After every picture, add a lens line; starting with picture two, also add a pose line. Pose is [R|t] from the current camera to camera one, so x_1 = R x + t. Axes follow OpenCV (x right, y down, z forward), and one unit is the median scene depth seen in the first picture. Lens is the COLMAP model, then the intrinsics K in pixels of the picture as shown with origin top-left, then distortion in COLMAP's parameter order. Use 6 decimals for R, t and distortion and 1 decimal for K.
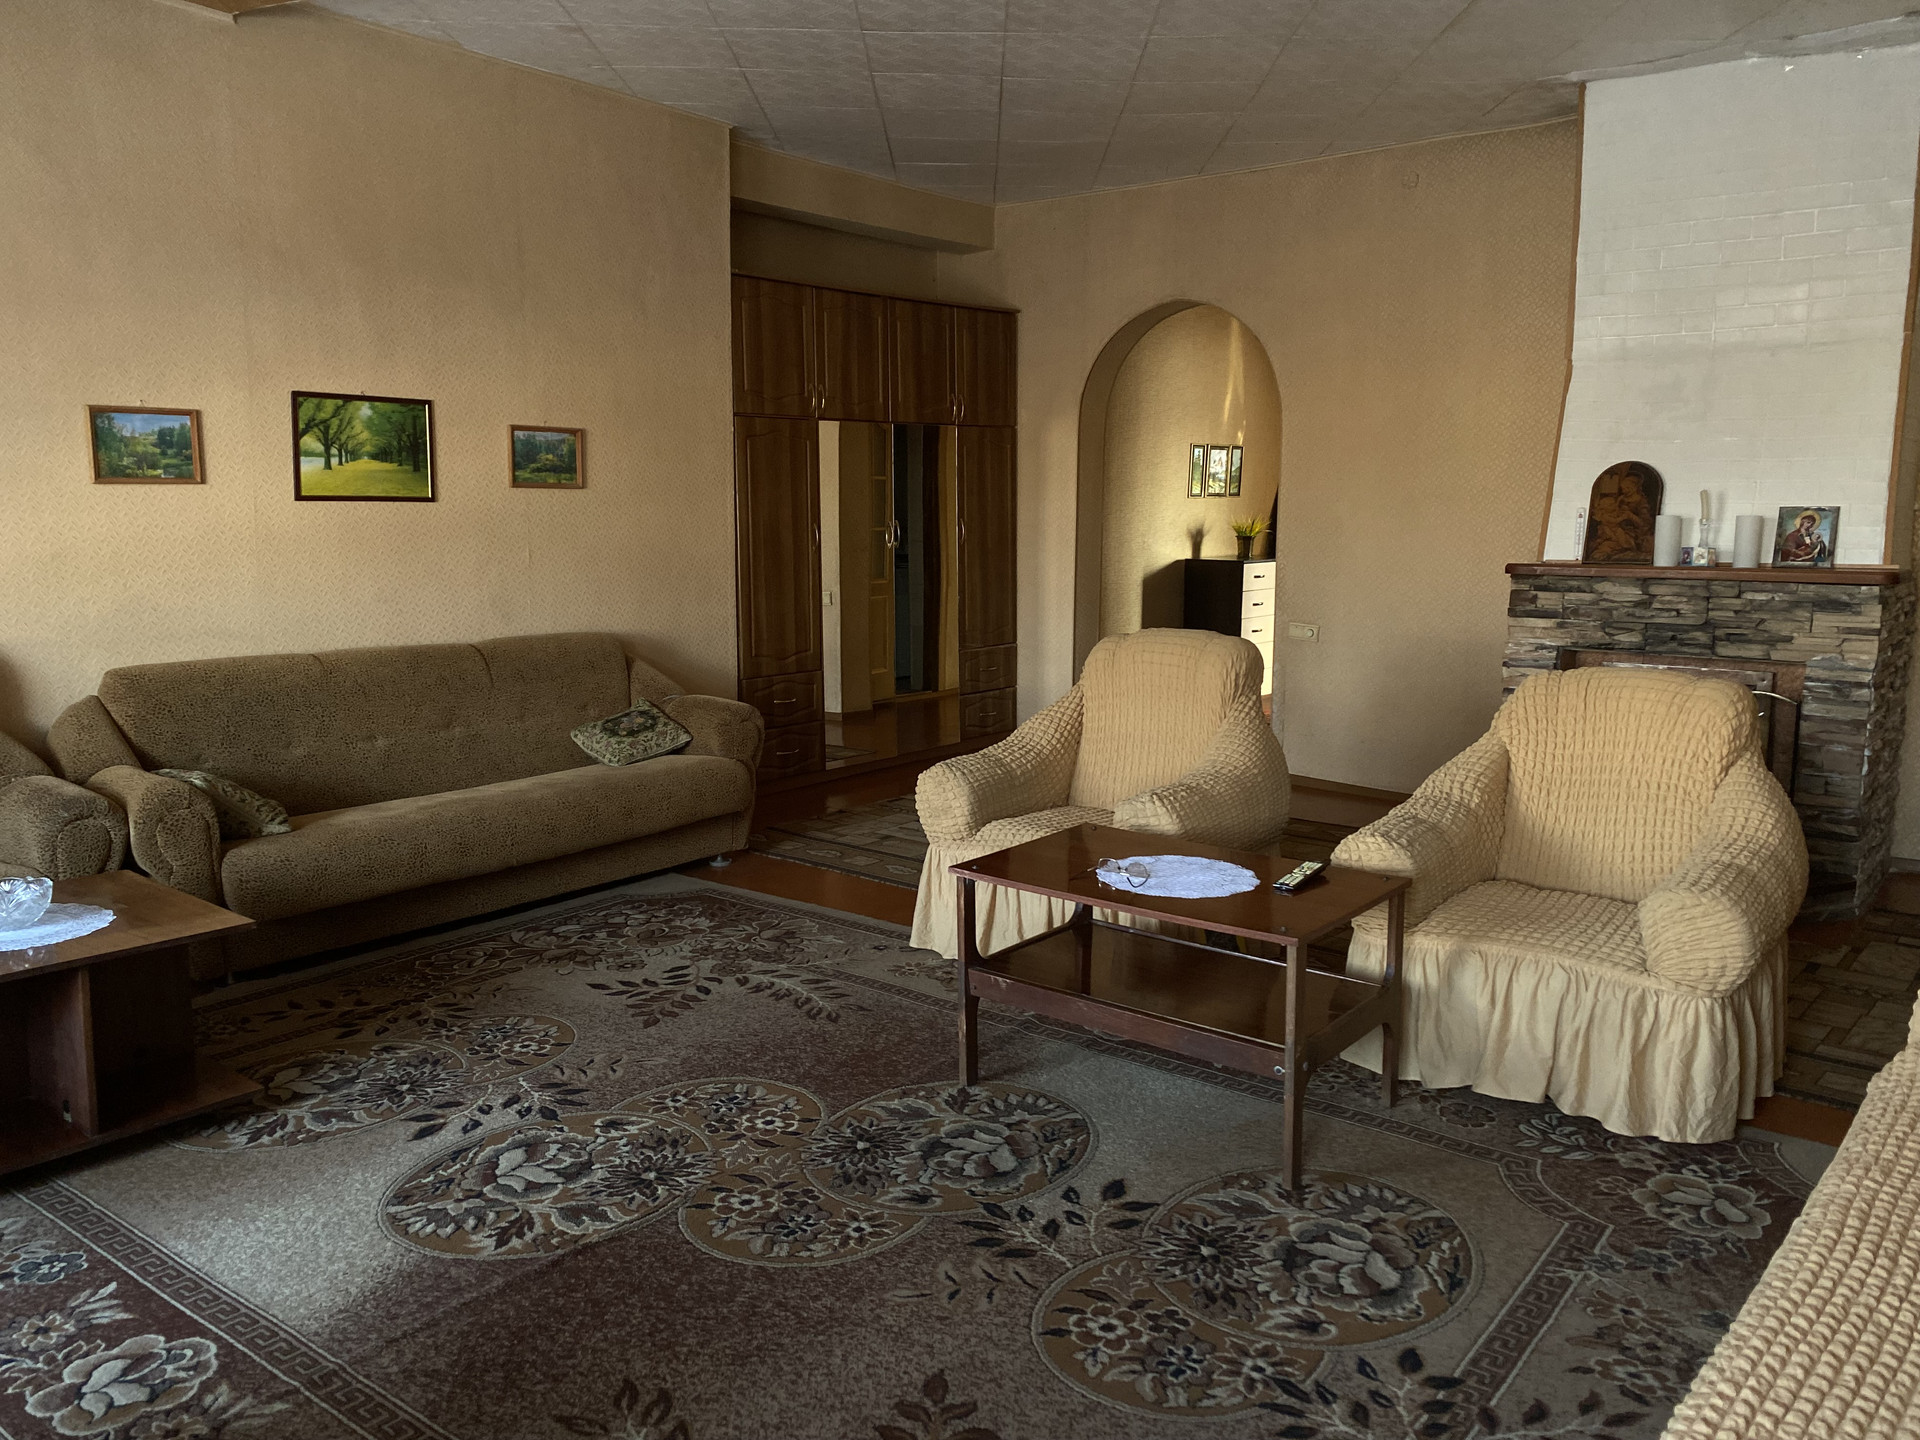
lens RADIAL K [[1445.4, 0, 961.2], [0, 1445.4, 712.4], [0, 0, 1]] dist [0.025063, -0.027742]
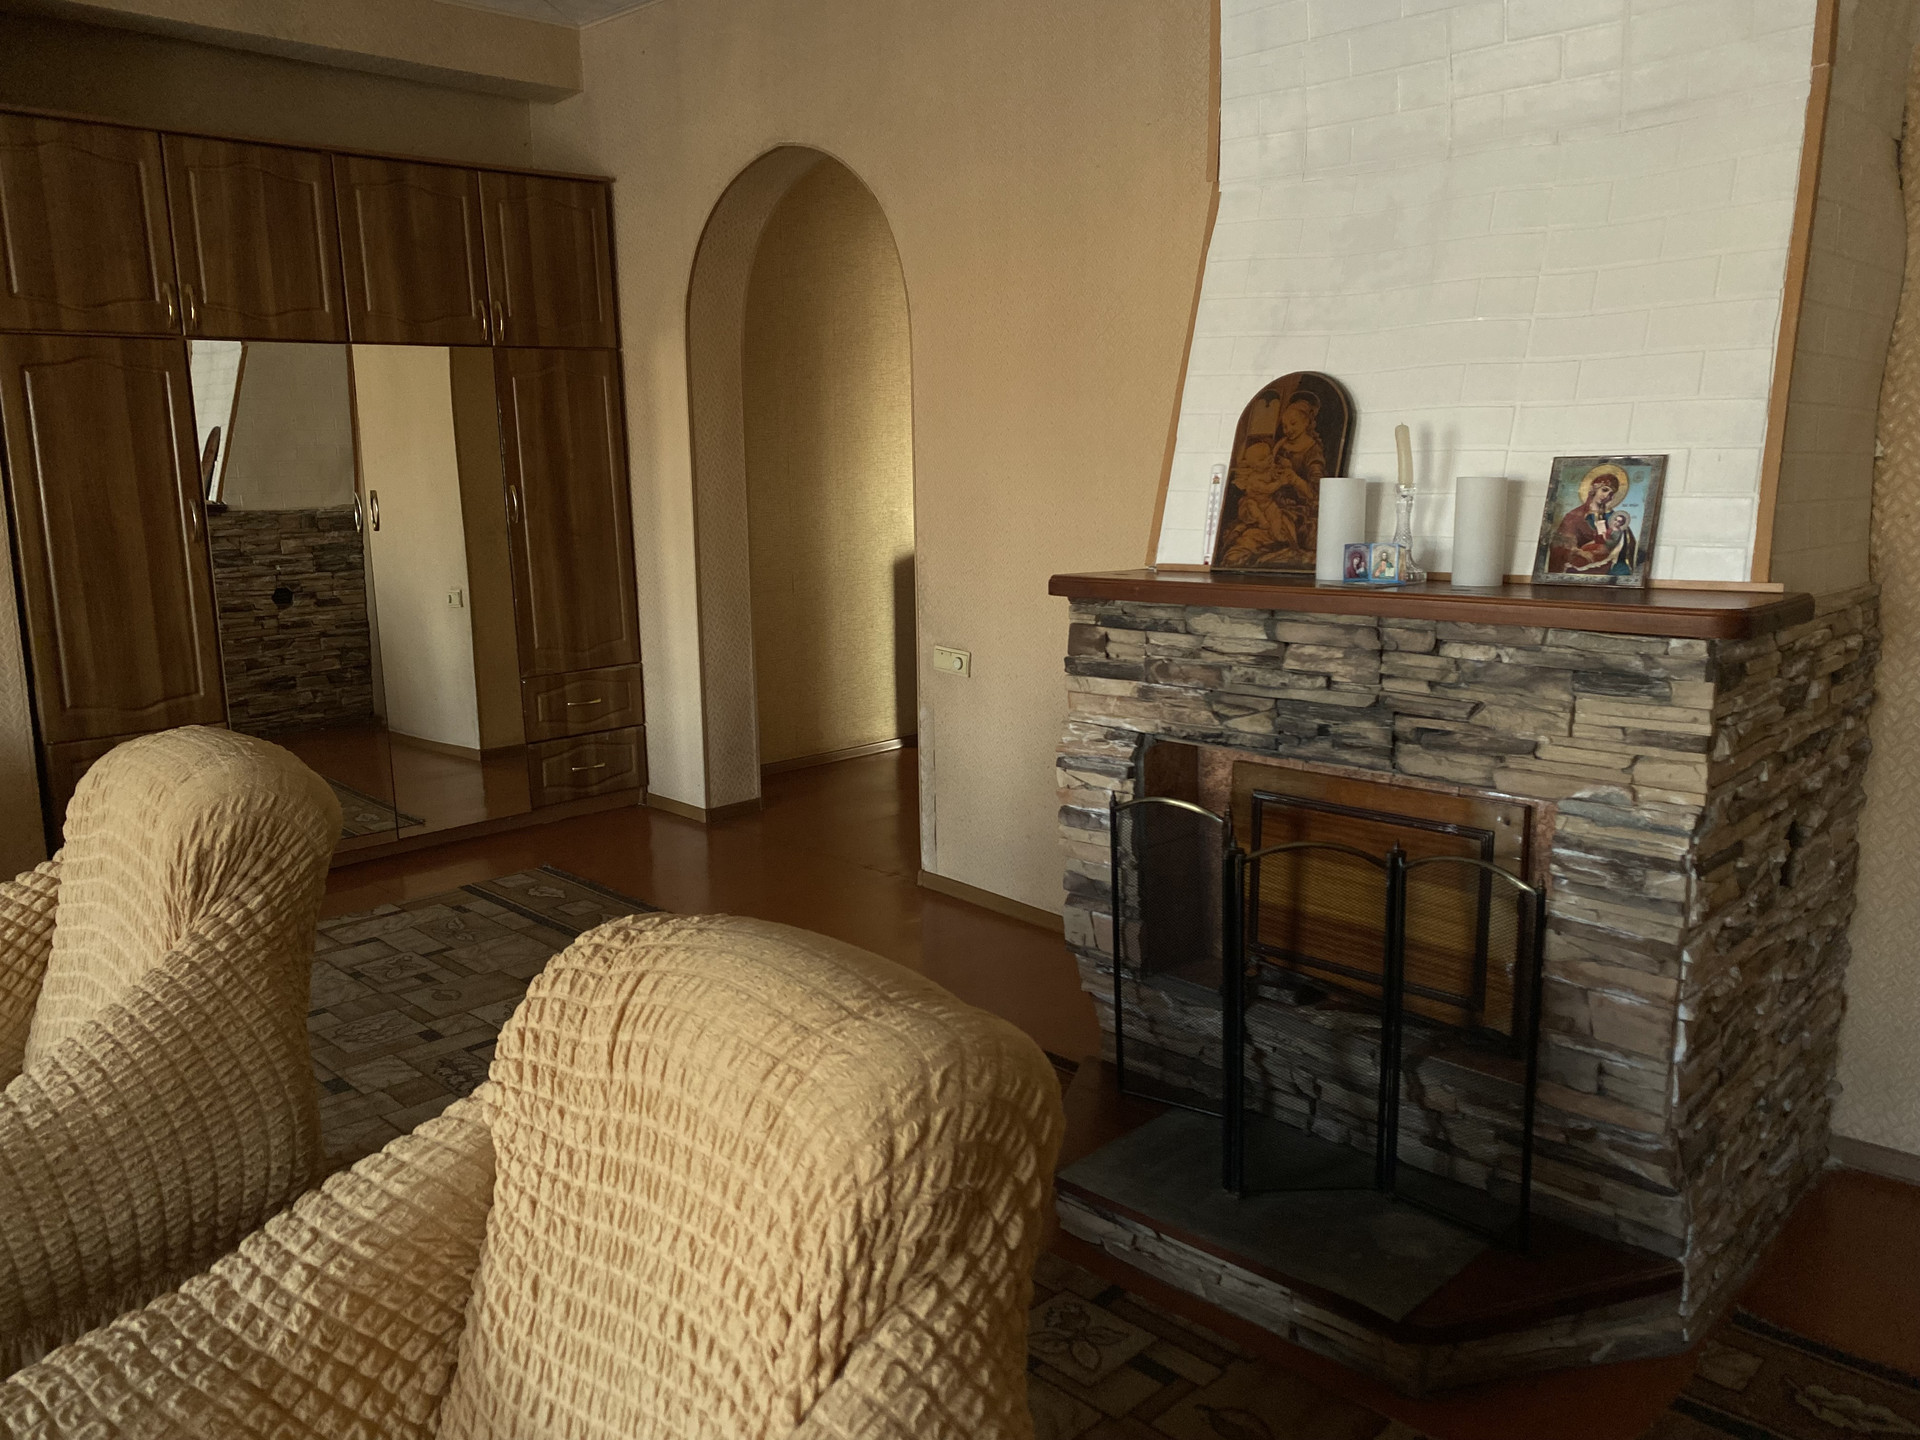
lens RADIAL K [[1445.4, 0, 966.5], [0, 1445.4, 711.9], [0, 0, 1]] dist [0.025063, -0.027742]
pose [[0.996095, 0.000867, -0.088281, 0.416053], [0.001727, 0.999569, 0.029294, -0.072520], [0.088268, -0.029332, 0.995665, 0.508242]]
